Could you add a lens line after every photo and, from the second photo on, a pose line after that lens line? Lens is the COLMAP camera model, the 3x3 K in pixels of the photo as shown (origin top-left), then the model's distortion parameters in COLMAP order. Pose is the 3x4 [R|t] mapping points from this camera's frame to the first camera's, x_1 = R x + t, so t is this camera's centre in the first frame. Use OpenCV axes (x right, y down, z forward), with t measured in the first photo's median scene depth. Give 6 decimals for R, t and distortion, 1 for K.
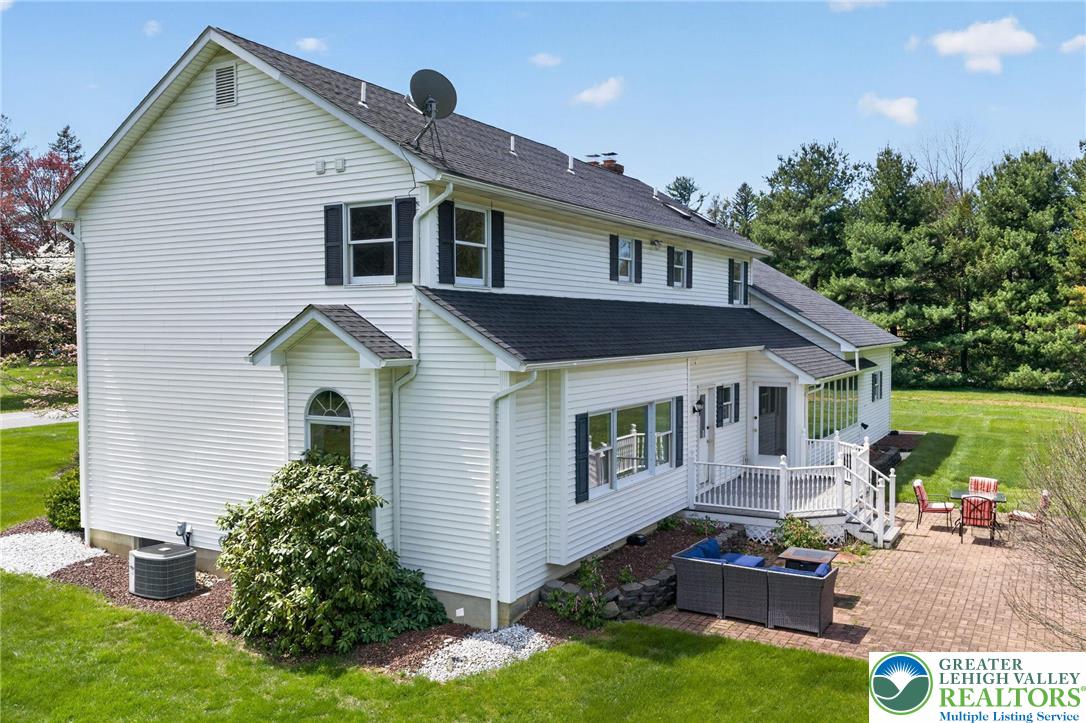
lens RADIAL K [[913.1, 0, 538.7], [0, 913.1, 365.2], [0, 0, 1]] dist [0.018504, -0.021579]
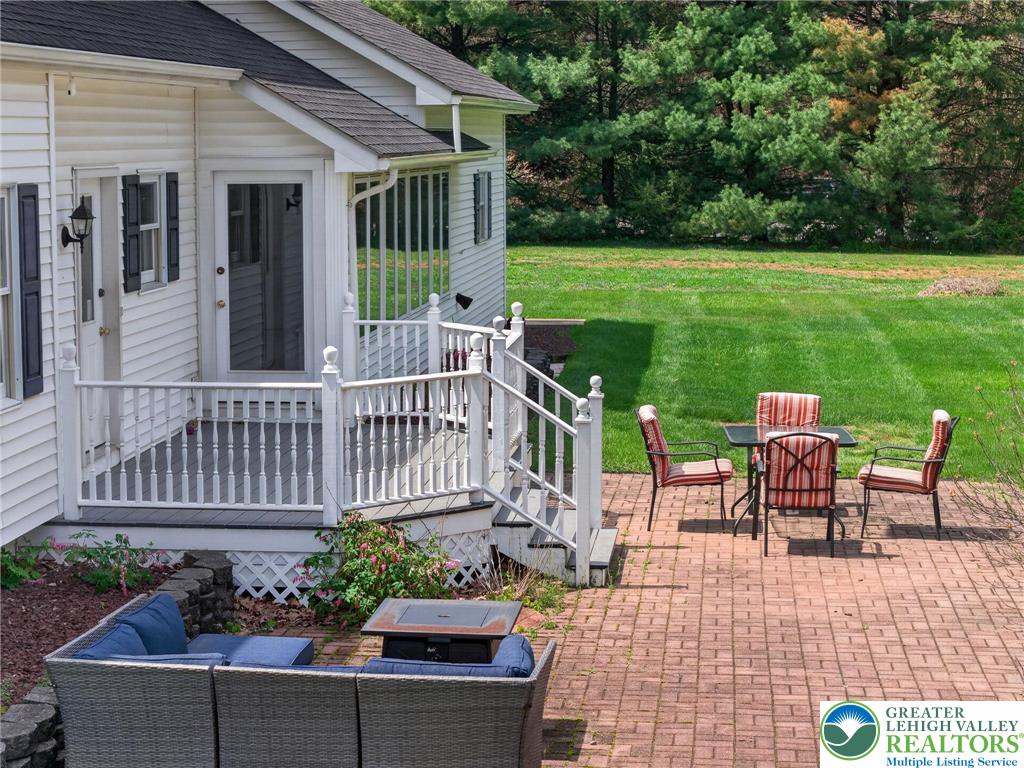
lens RADIAL K [[2093.4, 0, 509.7], [0, 2093.4, 385.6], [0, 0, 1]] dist [-0.139427, 0.000000]
pose [[0.917529, -0.047149, 0.394865, 0.010532], [0.017002, 0.996690, 0.079504, 0.038636], [-0.397306, -0.066233, 0.915293, 0.182253]]
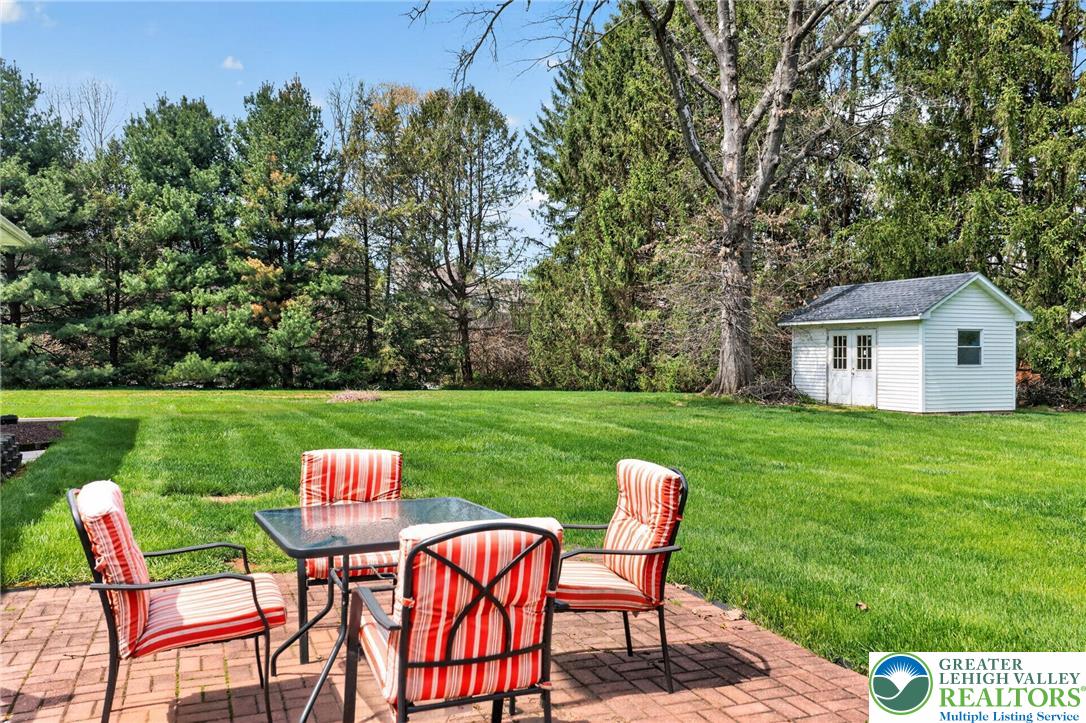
lens RADIAL K [[913.1, 0, 551.5], [0, 913.1, 362.5], [0, 0, 1]] dist [0.018504, -0.021579]
pose [[0.625563, -0.001953, 0.780171, 0.274845], [0.029536, 0.999339, -0.021182, 0.090731], [-0.779614, 0.036294, 0.625208, 0.683389]]
